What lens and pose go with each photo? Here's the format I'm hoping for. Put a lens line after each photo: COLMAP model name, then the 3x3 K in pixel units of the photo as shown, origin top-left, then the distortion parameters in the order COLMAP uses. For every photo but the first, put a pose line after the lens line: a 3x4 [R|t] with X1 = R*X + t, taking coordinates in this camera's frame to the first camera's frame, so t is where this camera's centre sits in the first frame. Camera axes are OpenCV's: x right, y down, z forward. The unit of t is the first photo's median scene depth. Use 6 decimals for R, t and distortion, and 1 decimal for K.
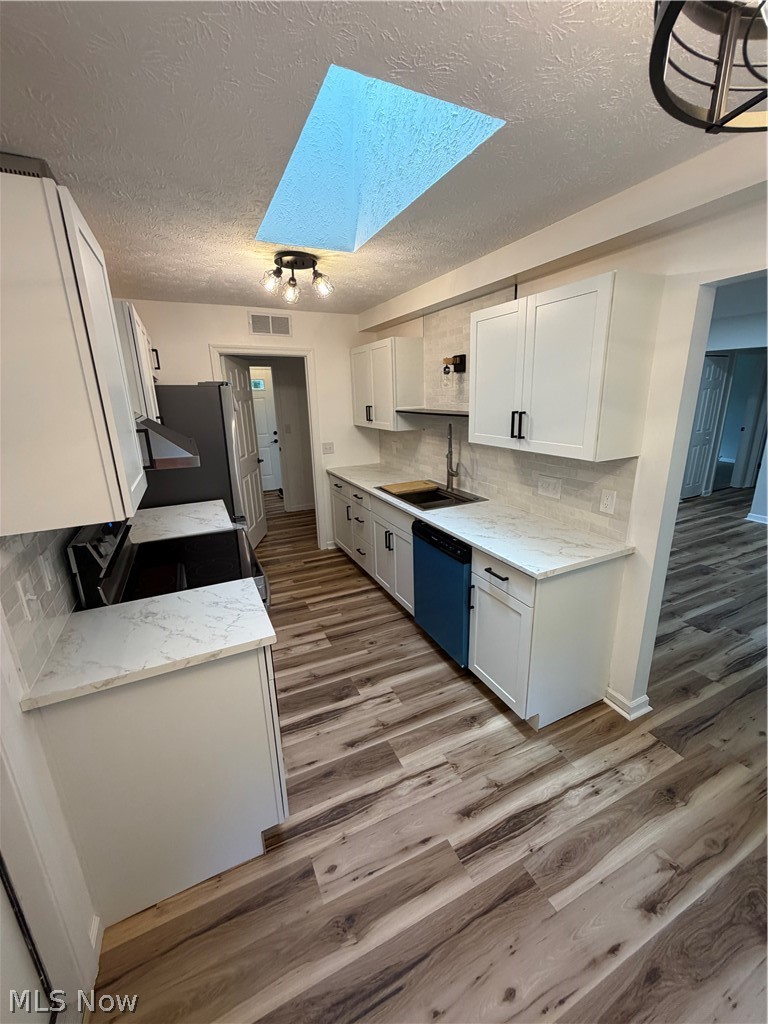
lens RADIAL K [[409.7, 0, 385.2], [0, 409.7, 508.0], [0, 0, 1]] dist [0.001053, 0.000280]
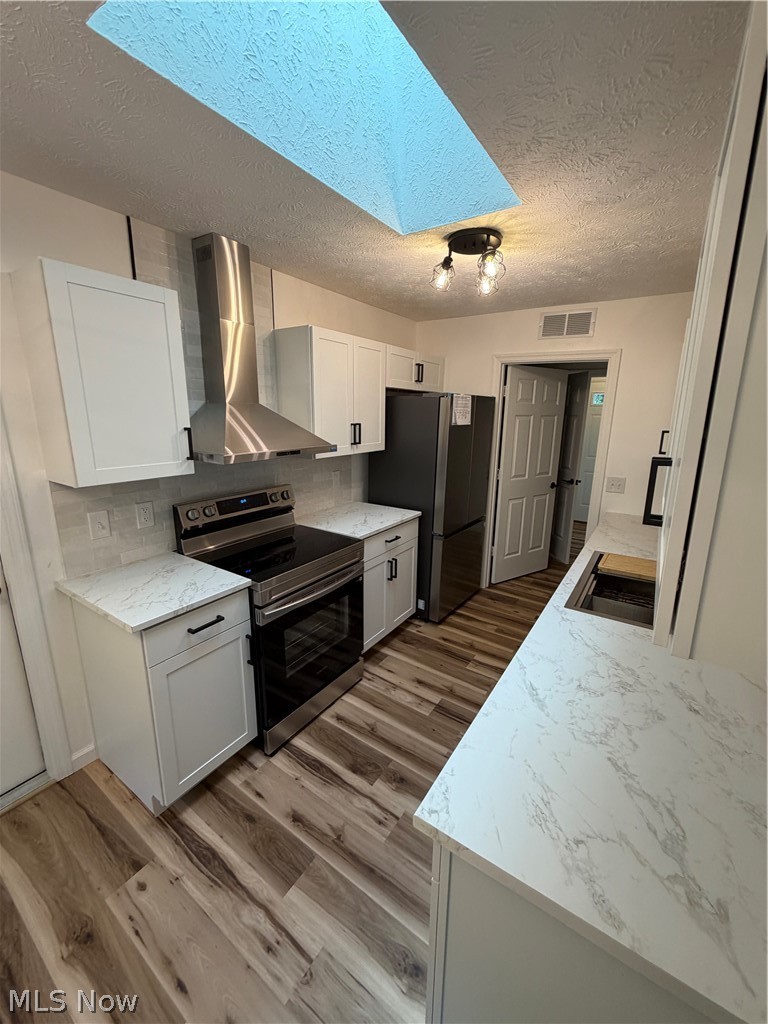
lens RADIAL K [[409.7, 0, 385.2], [0, 409.7, 508.0], [0, 0, 1]] dist [0.001053, 0.000280]
pose [[0.508163, 0.229127, -0.830224, 0.551632], [-0.257229, 0.960342, 0.107592, -0.167814], [0.821951, 0.158883, 0.546949, 0.578712]]
